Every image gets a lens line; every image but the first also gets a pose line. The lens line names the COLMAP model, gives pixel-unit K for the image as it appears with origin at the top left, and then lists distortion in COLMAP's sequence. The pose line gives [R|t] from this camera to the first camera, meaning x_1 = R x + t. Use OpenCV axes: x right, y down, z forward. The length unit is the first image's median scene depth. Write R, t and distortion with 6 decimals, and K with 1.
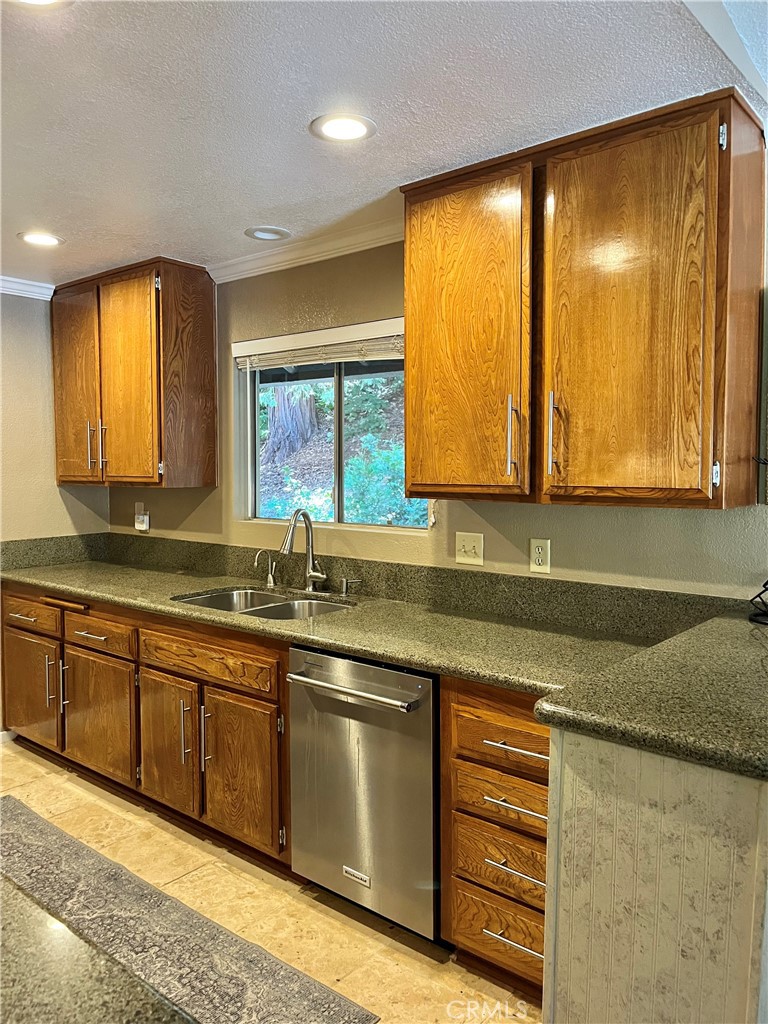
lens RADIAL K [[775.5, 0, 384.0], [0, 775.5, 499.7], [0, 0, 1]] dist [0.062058, -0.080891]
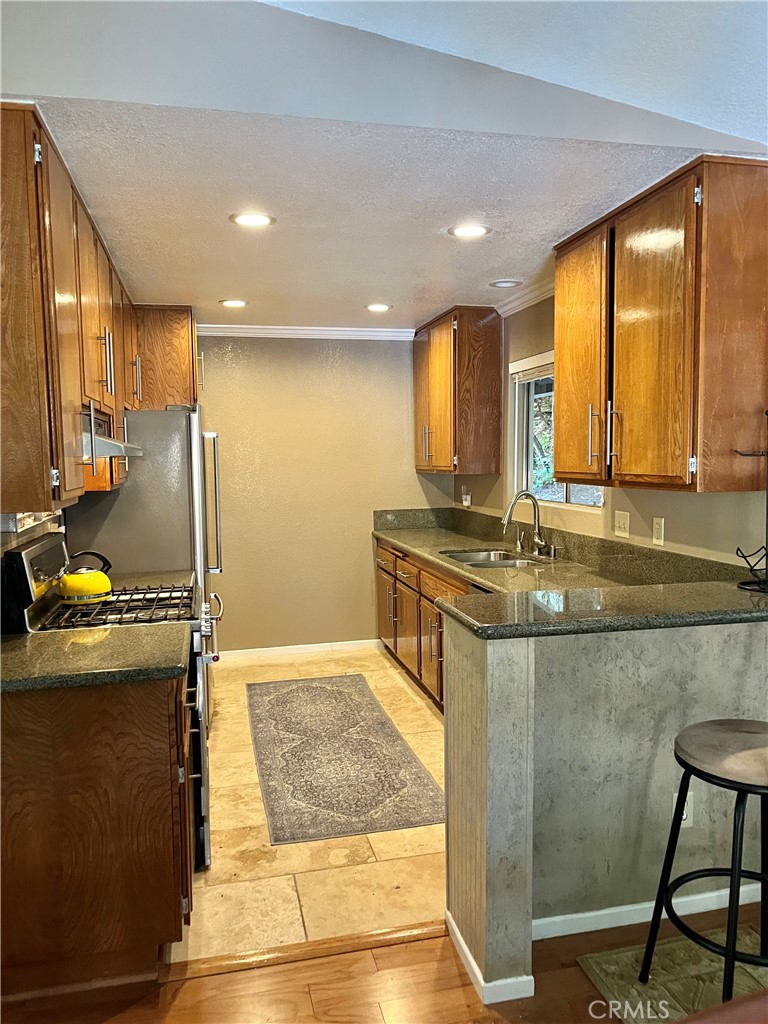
lens RADIAL K [[786.4, 0, 384.0], [0, 786.4, 512.0], [0, 0, 1]] dist [0.064994, -0.083829]
pose [[0.793927, 0.035292, -0.606988, 0.516852], [-0.017218, 0.999219, 0.035576, 0.004415], [0.607769, -0.017794, 0.793915, -0.205303]]
